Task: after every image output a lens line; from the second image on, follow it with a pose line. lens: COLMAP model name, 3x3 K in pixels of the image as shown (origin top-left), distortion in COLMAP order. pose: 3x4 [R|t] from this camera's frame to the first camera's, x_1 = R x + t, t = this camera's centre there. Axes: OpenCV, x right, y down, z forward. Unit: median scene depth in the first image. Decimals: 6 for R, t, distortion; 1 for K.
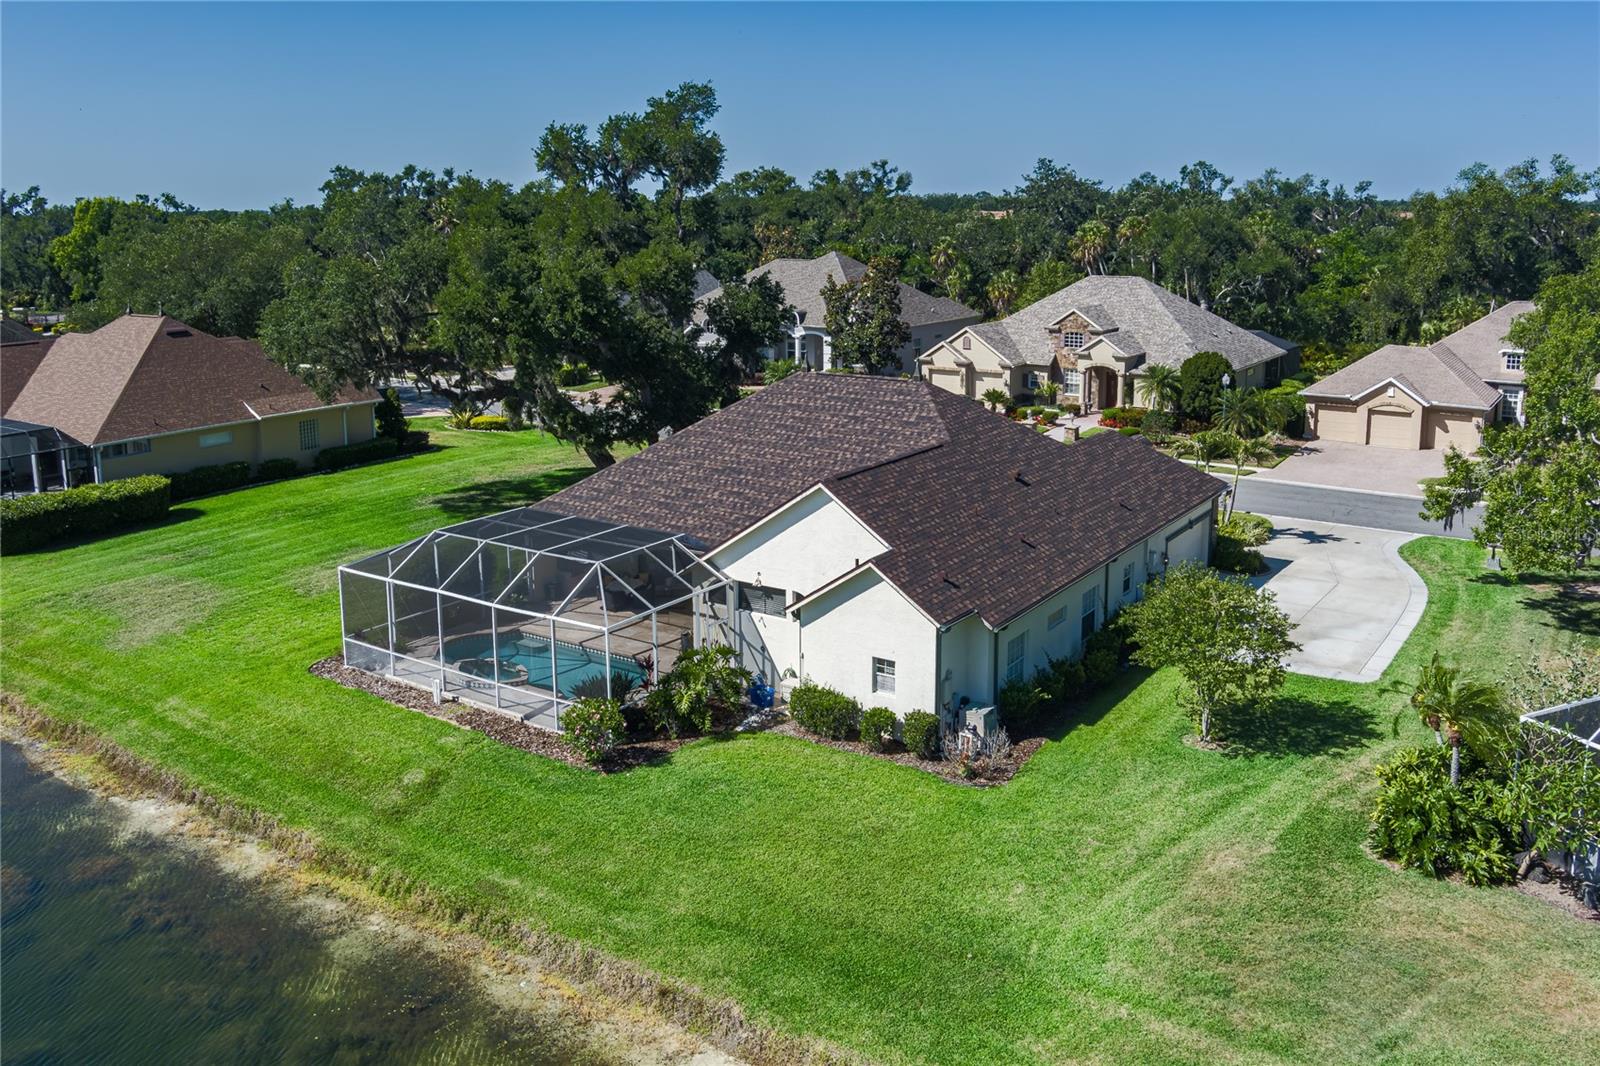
lens RADIAL K [[1337.9, 0, 805.2], [0, 1337.9, 410.2], [0, 0, 1]] dist [-0.070613, 0.011384]
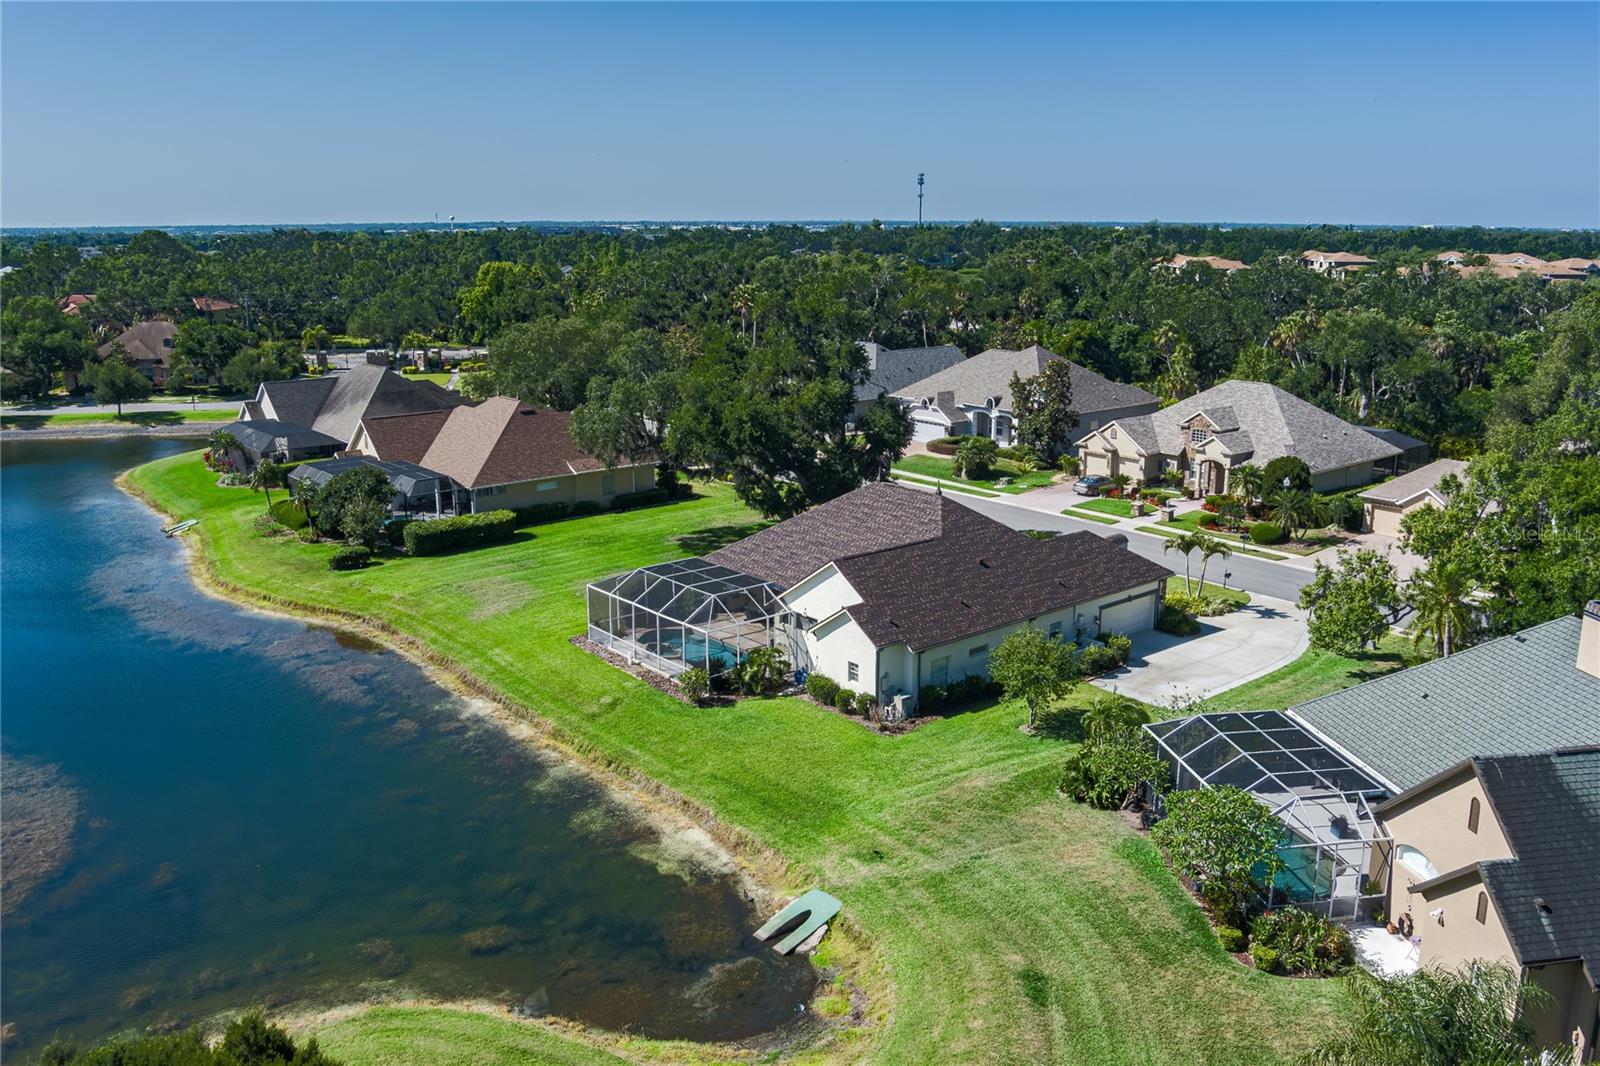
lens RADIAL K [[1316.7, 0, 760.9], [0, 1316.7, 462.8], [0, 0, 1]] dist [-0.096717, 0.003256]
pose [[0.955114, 0.055175, -0.291056, 0.391307], [-0.046567, 0.998251, 0.036426, -0.125077], [0.292557, -0.021238, 0.956012, -0.640196]]
